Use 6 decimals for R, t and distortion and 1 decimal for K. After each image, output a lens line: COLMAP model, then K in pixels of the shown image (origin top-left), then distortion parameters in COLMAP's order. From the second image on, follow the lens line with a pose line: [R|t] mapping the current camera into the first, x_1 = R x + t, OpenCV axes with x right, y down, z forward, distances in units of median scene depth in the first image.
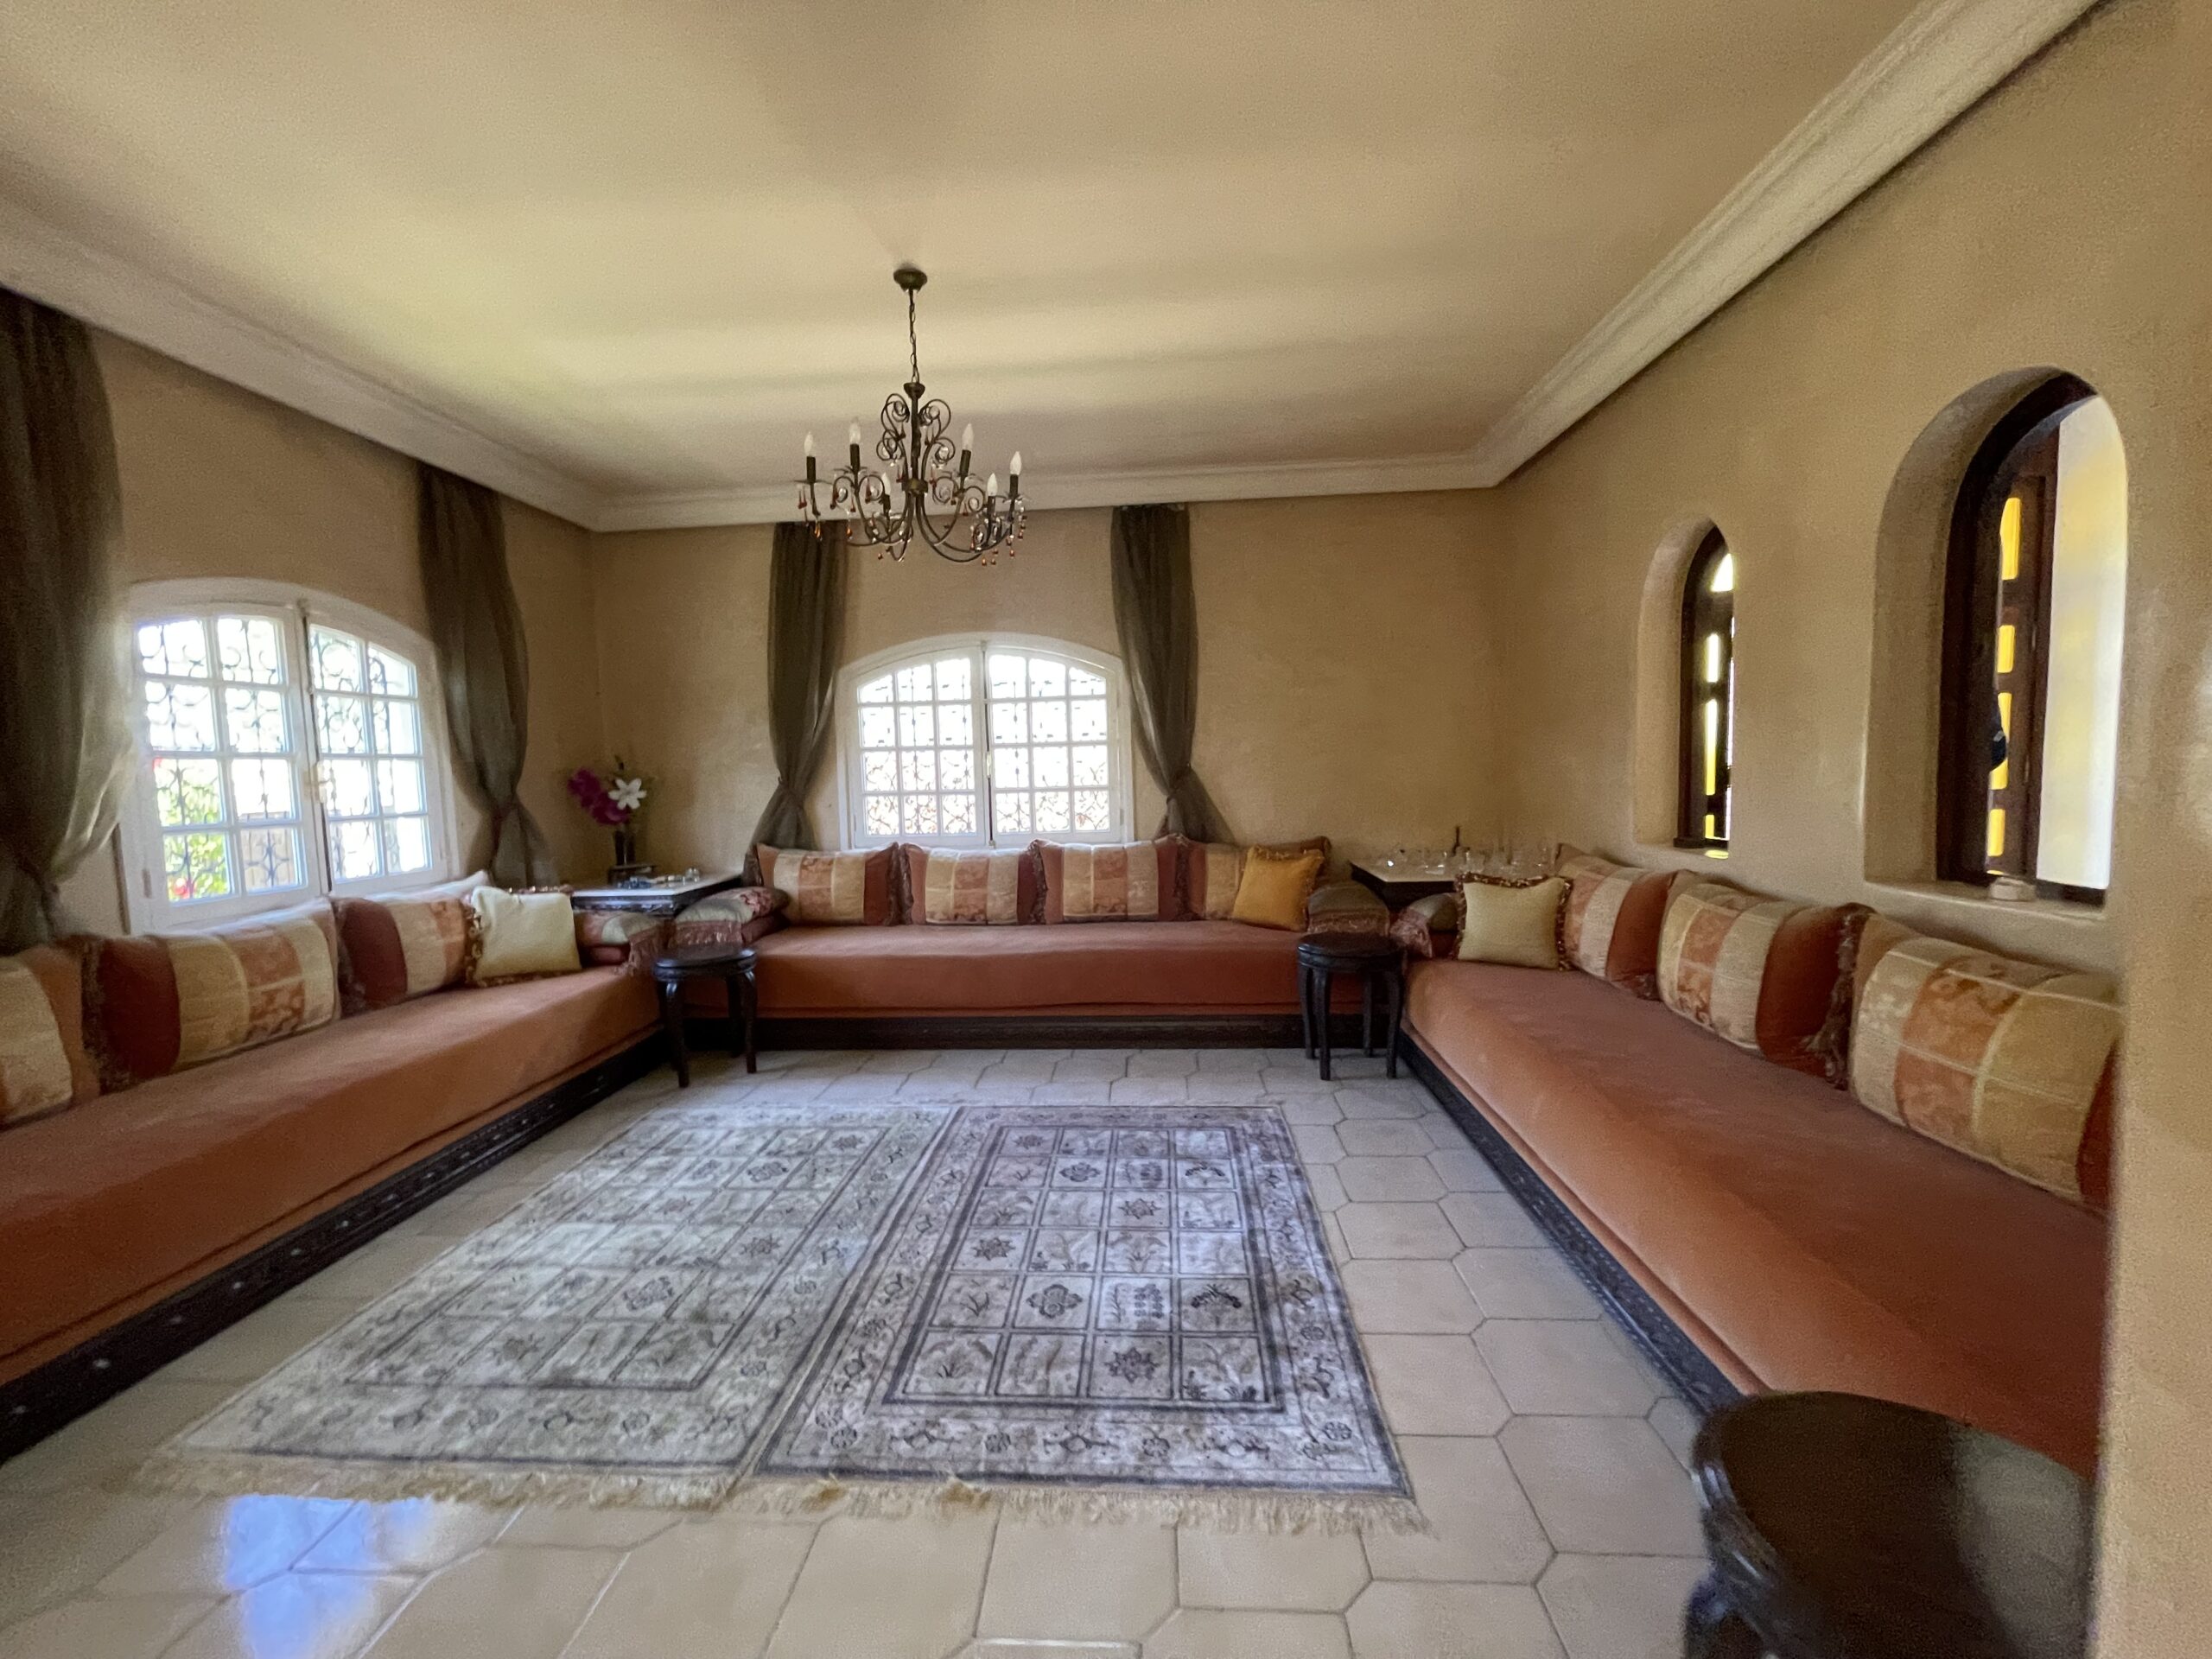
lens RADIAL K [[890.7, 0, 1101.6], [0, 890.7, 822.1], [0, 0, 1]] dist [0.019301, 0.000378]
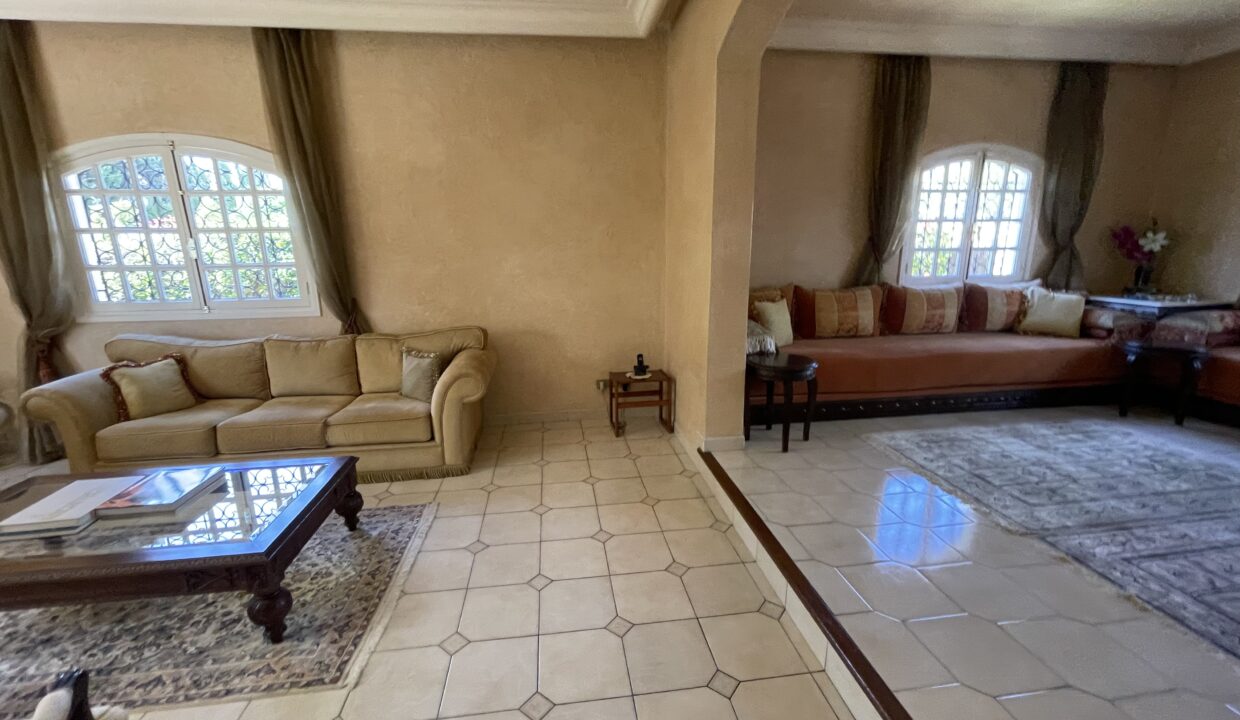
lens RADIAL K [[500.8, 0, 606.0], [0, 500.8, 363.6], [0, 0, 1]] dist [-0.000539, 0.000188]
pose [[0.181133, 0.247280, -0.951863, 0.274077], [-0.055488, 0.968901, 0.241147, 0.025937], [0.981892, 0.009138, 0.189221, -0.167895]]
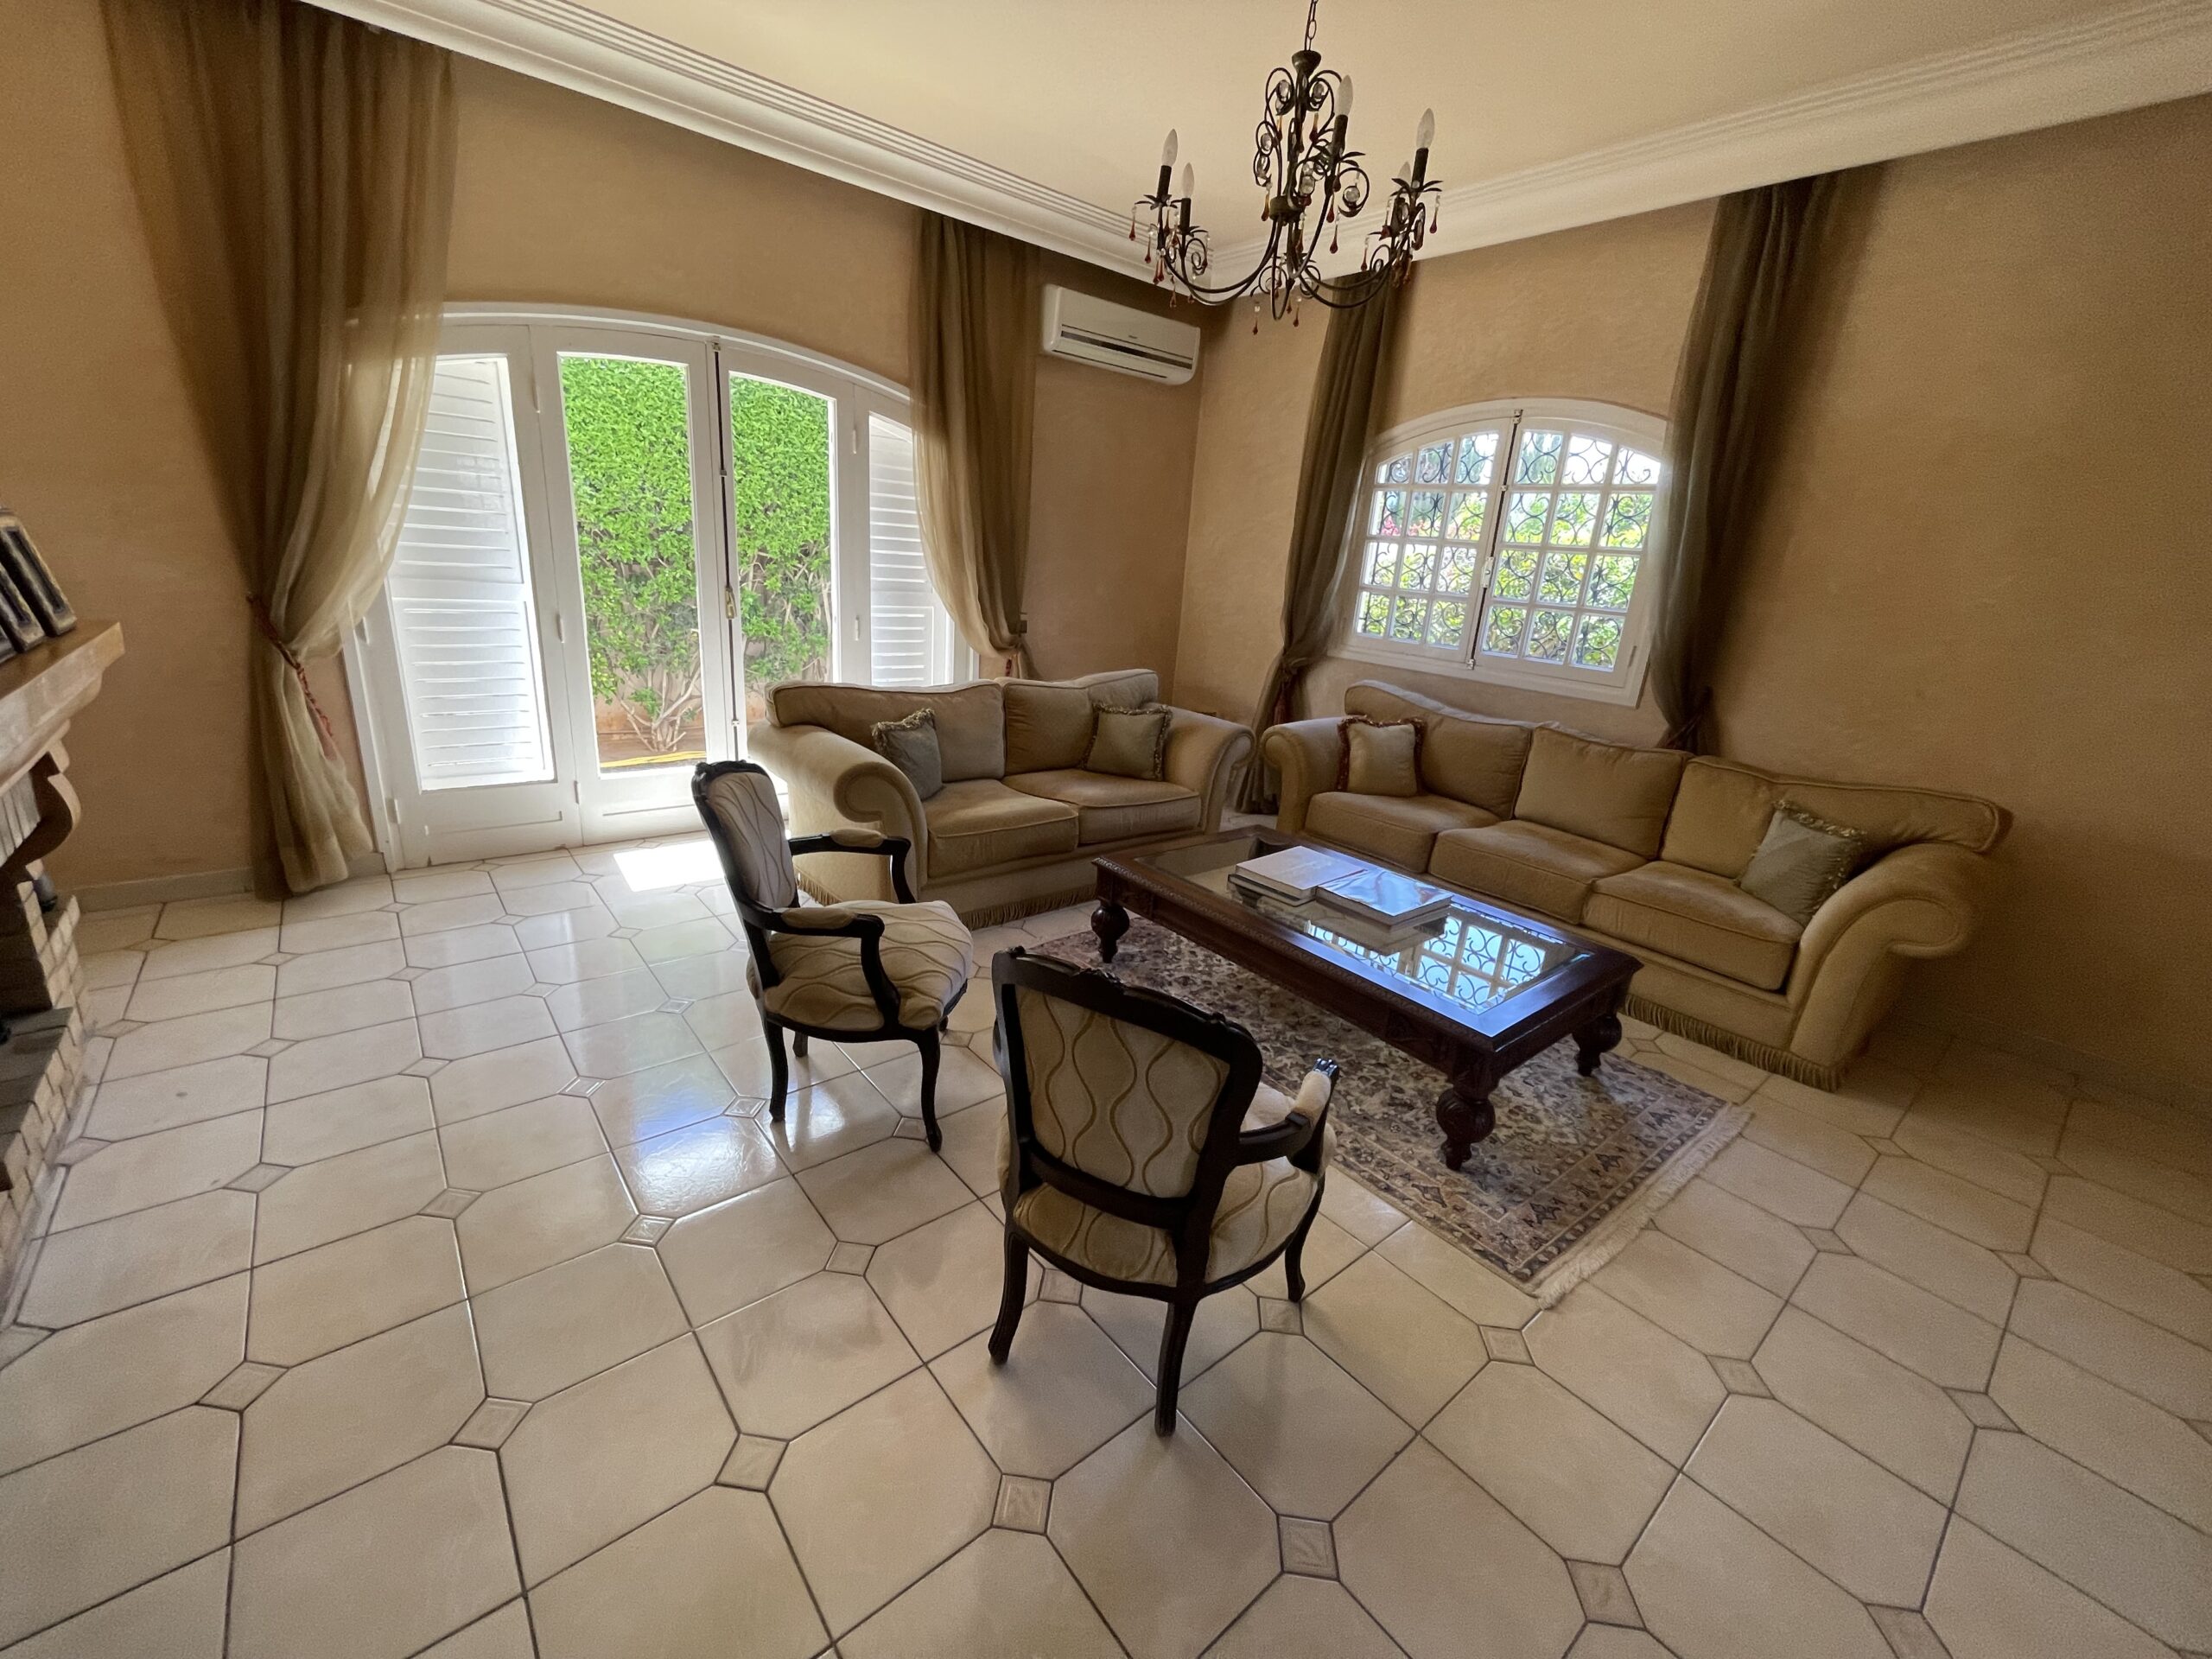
lens RADIAL K [[888.4, 0, 1099.1], [0, 888.4, 831.0], [0, 0, 1]] dist [-0.001561, 0.000597]
pose [[-0.727932, 0.178250, -0.662074, 0.375347], [-0.102466, 0.926491, 0.362098, 0.036595], [0.677950, 0.331423, -0.656158, -0.282002]]
